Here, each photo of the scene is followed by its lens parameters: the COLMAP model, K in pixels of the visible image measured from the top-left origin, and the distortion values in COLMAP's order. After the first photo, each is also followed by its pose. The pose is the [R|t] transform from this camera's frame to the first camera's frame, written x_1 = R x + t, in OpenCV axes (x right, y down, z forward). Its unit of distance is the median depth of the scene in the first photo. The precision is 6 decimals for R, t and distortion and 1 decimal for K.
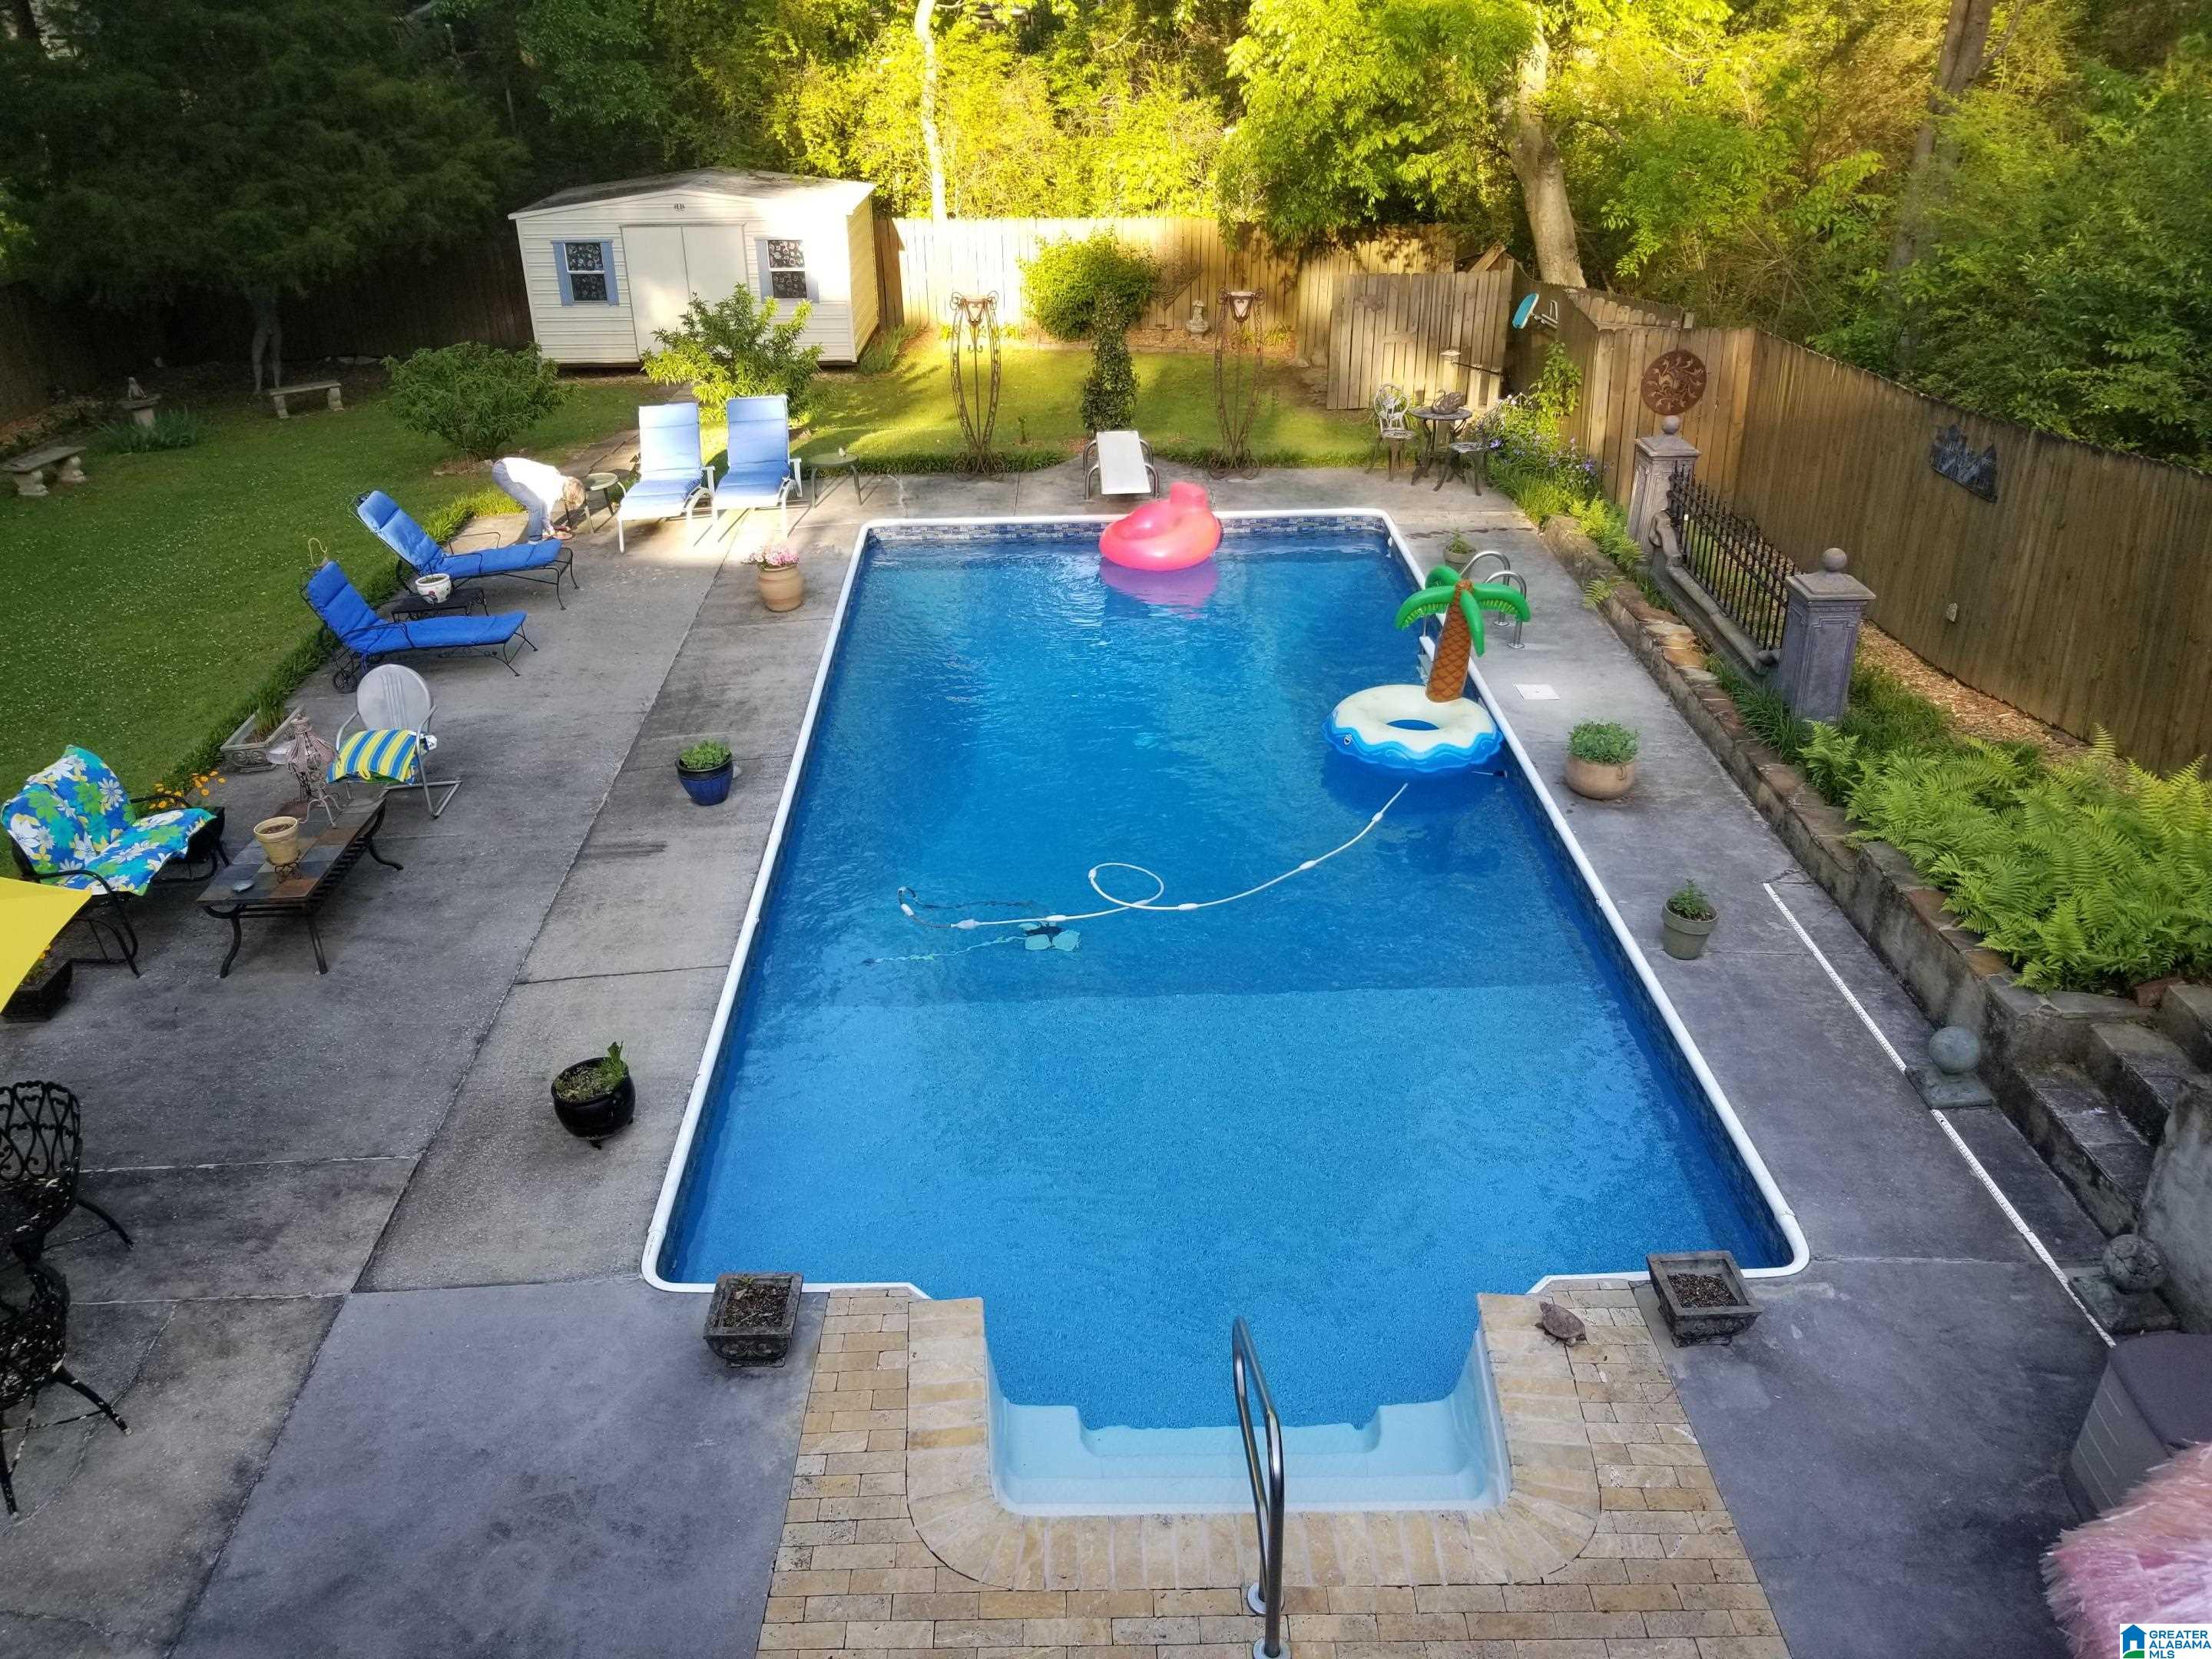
lens RADIAL K [[1714.5, 0, 1080.4], [0, 1714.5, 803.3], [0, 0, 1]] dist [0.078425, -0.133171]
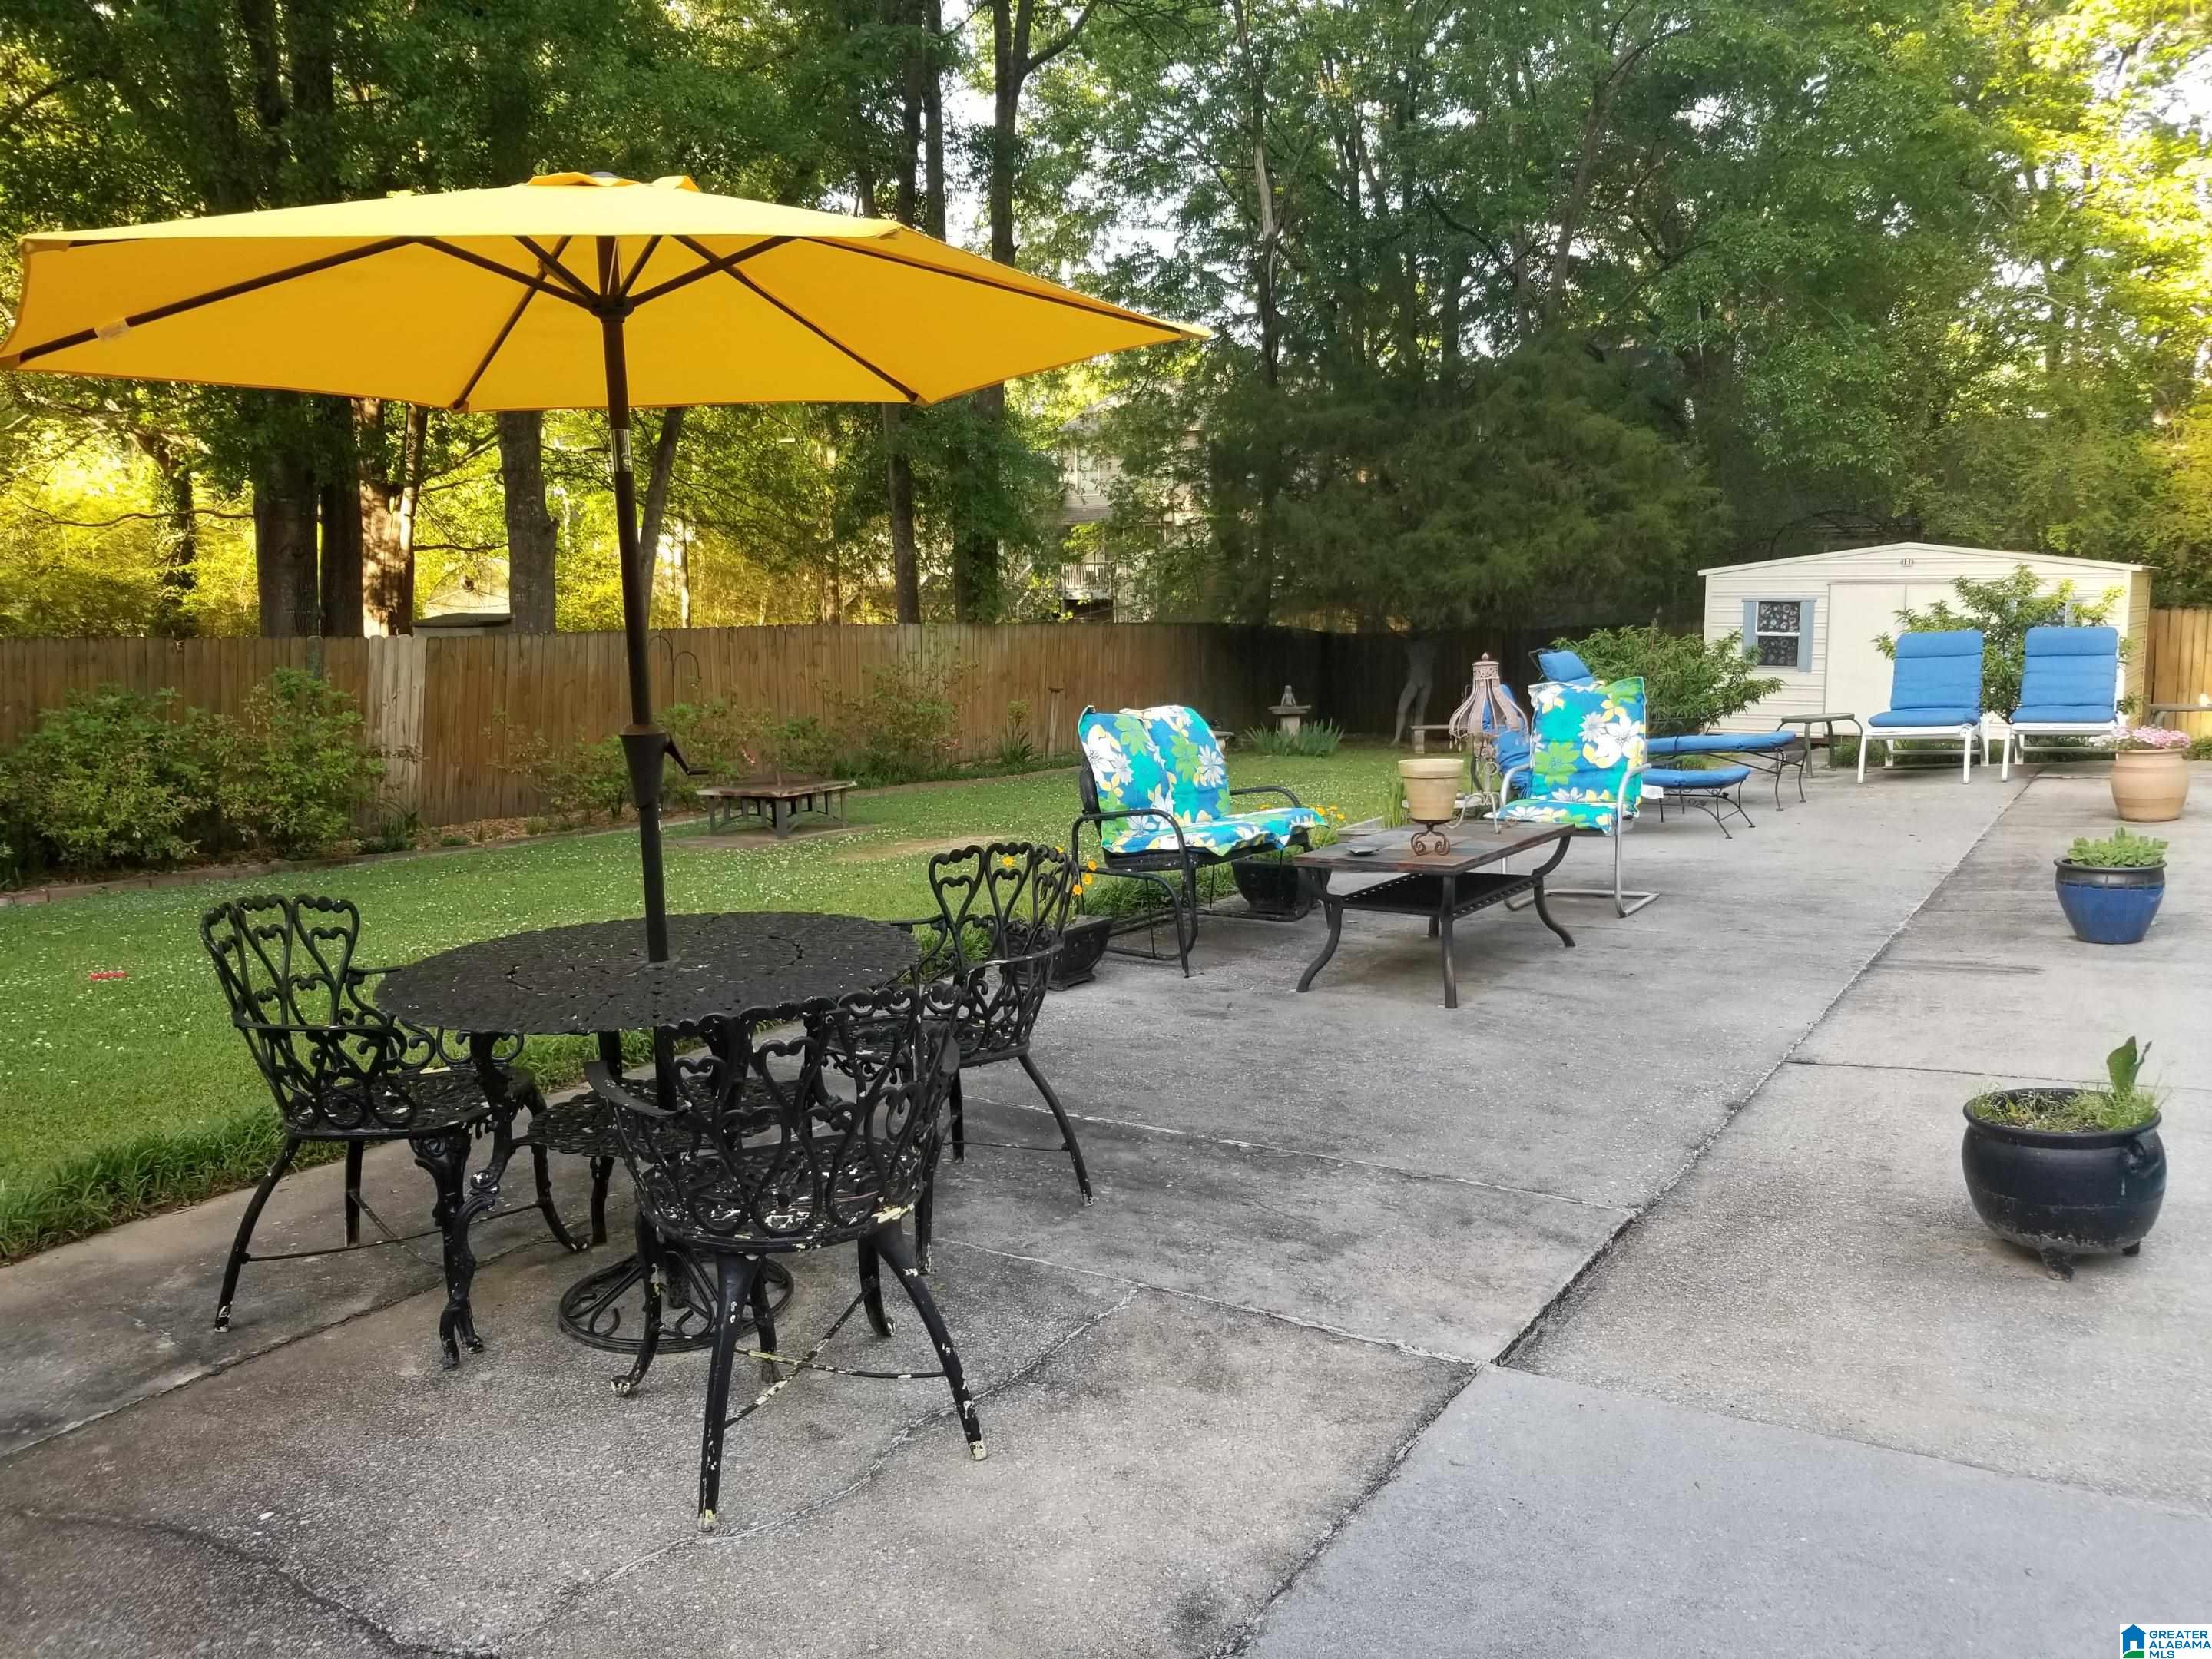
lens RADIAL K [[1727.5, 0, 1048.0], [0, 1727.5, 821.9], [0, 0, 1]] dist [0.081287, -0.203068]
pose [[0.815824, 0.083803, -0.572197, -0.210722], [-0.258809, 0.937736, -0.231665, 0.217264], [0.517155, 0.337088, 0.786716, 0.428957]]
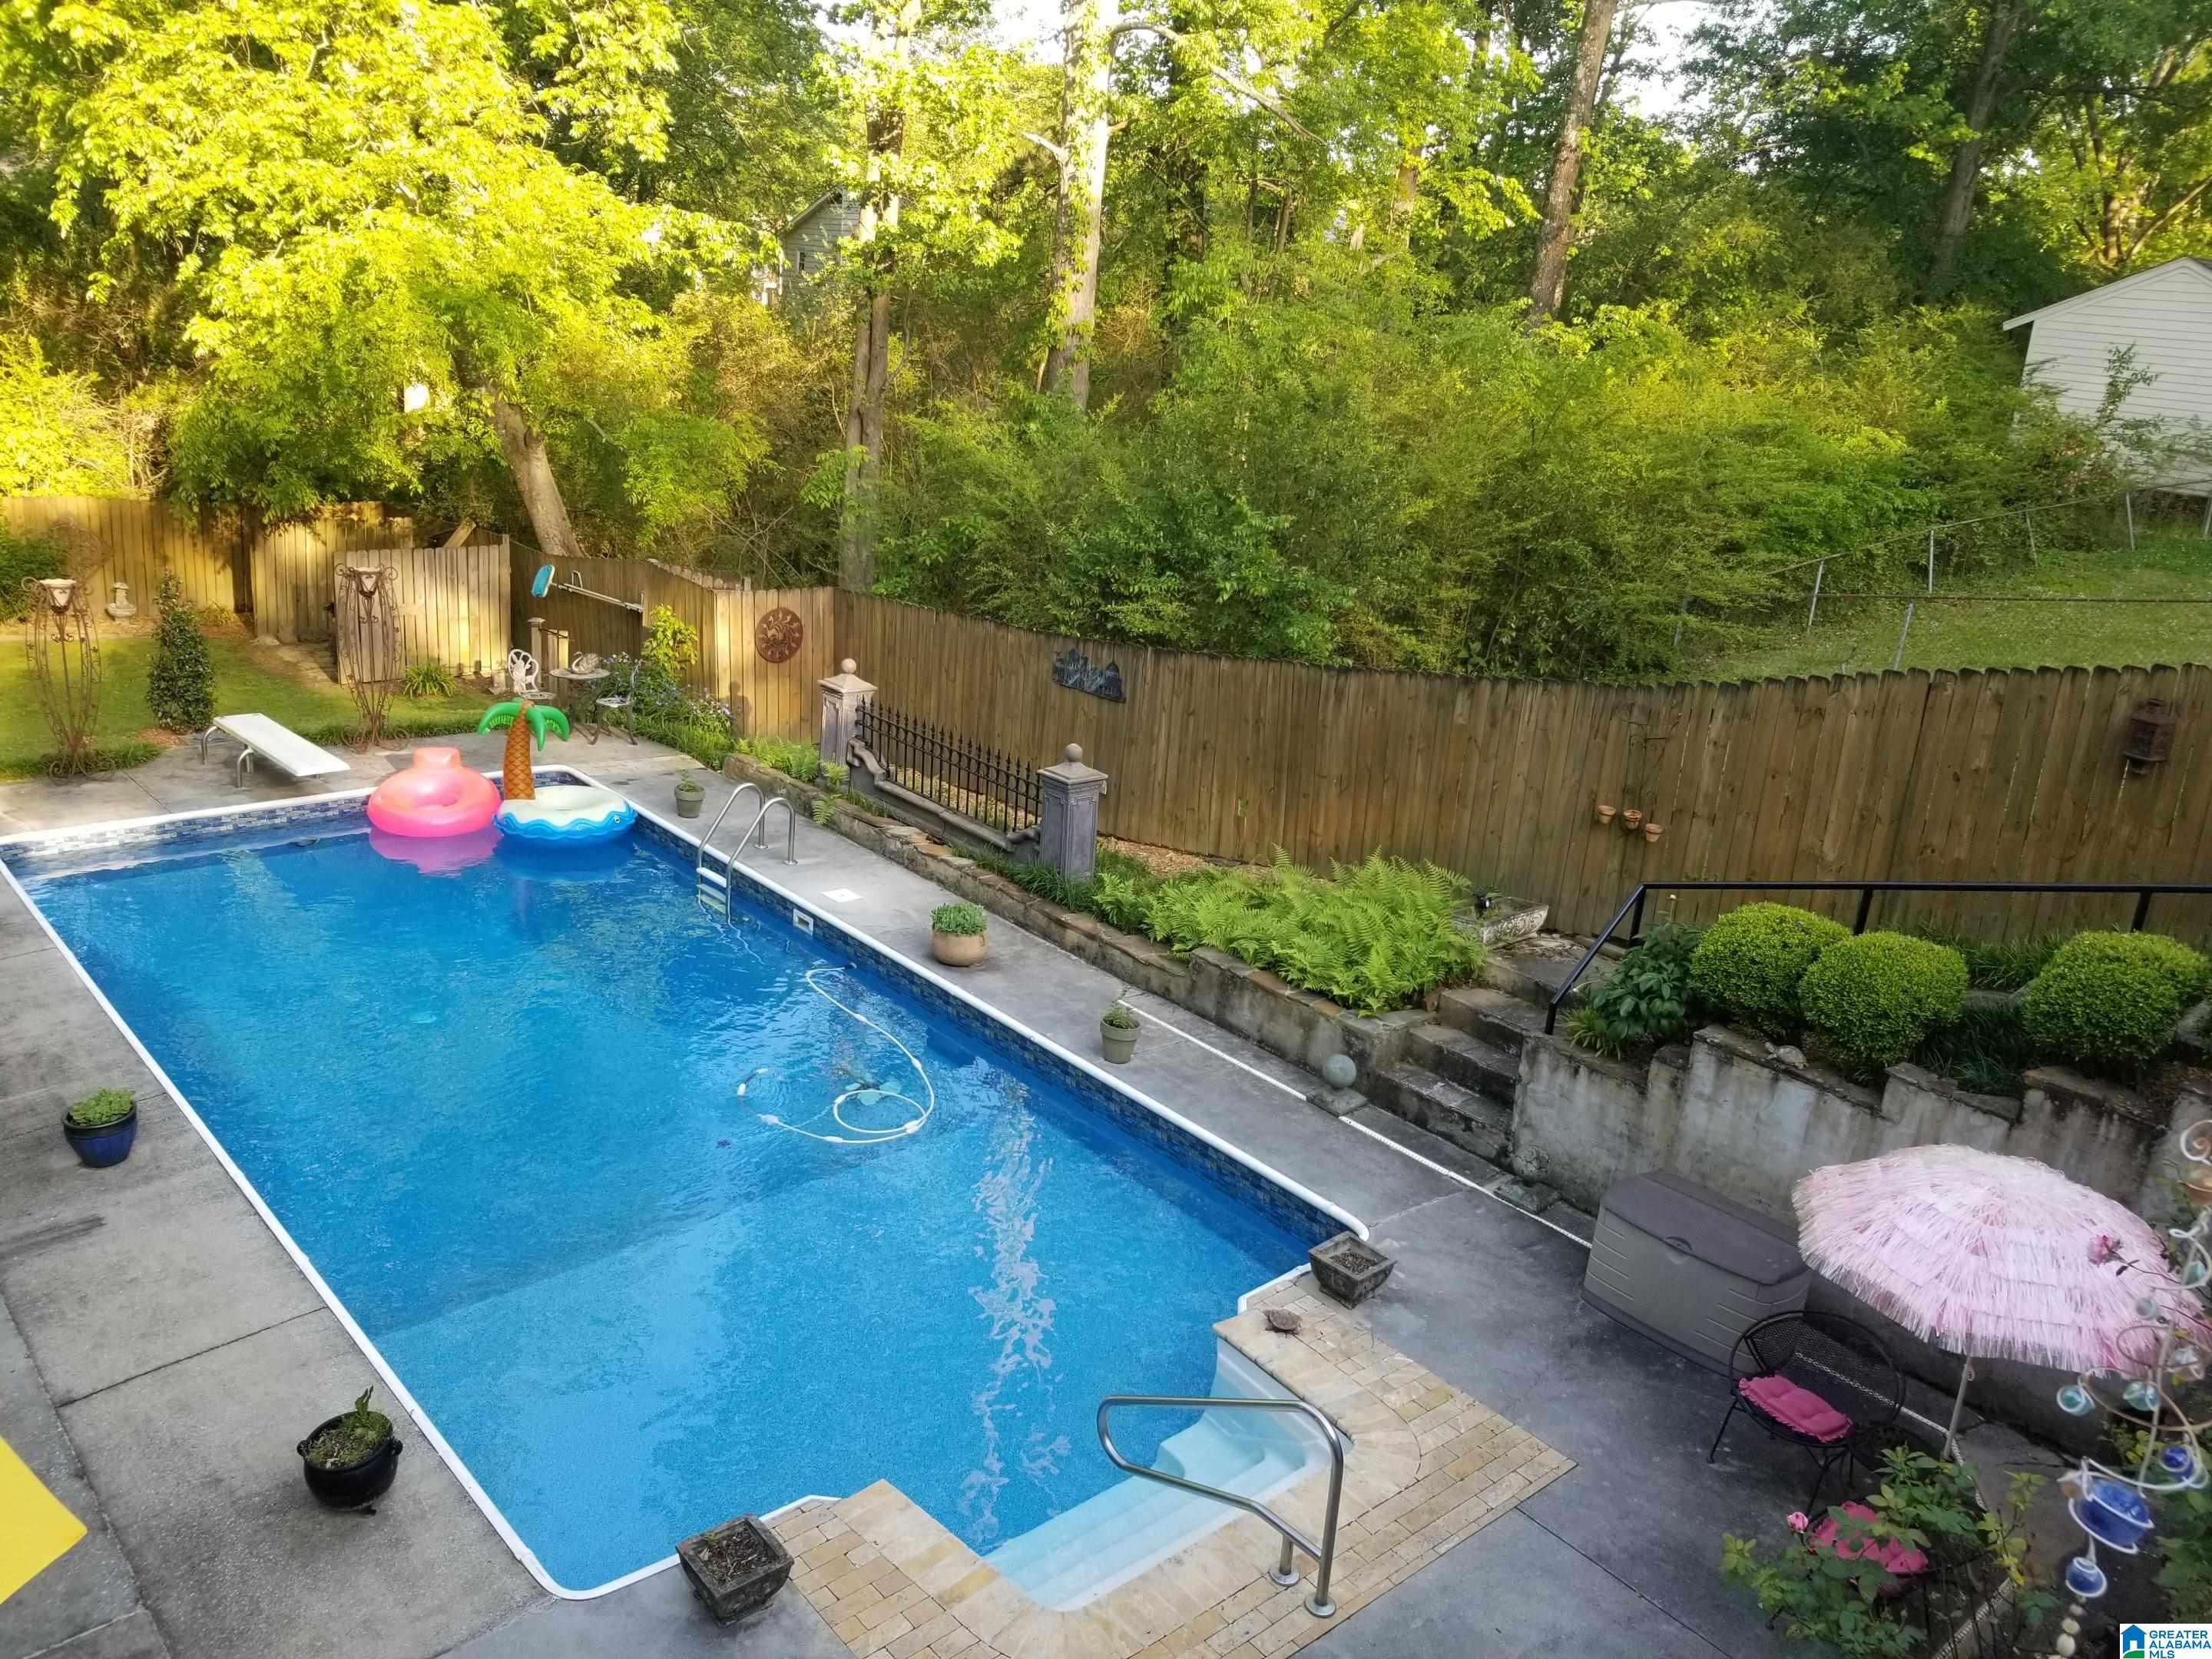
lens RADIAL K [[1714.5, 0, 1080.4], [0, 1714.5, 803.3], [0, 0, 1]] dist [0.078425, -0.133171]
pose [[0.757616, -0.118638, 0.641827, -0.448132], [0.213109, 0.974413, -0.071440, -0.011901], [-0.616929, 0.190903, 0.763514, 0.025466]]
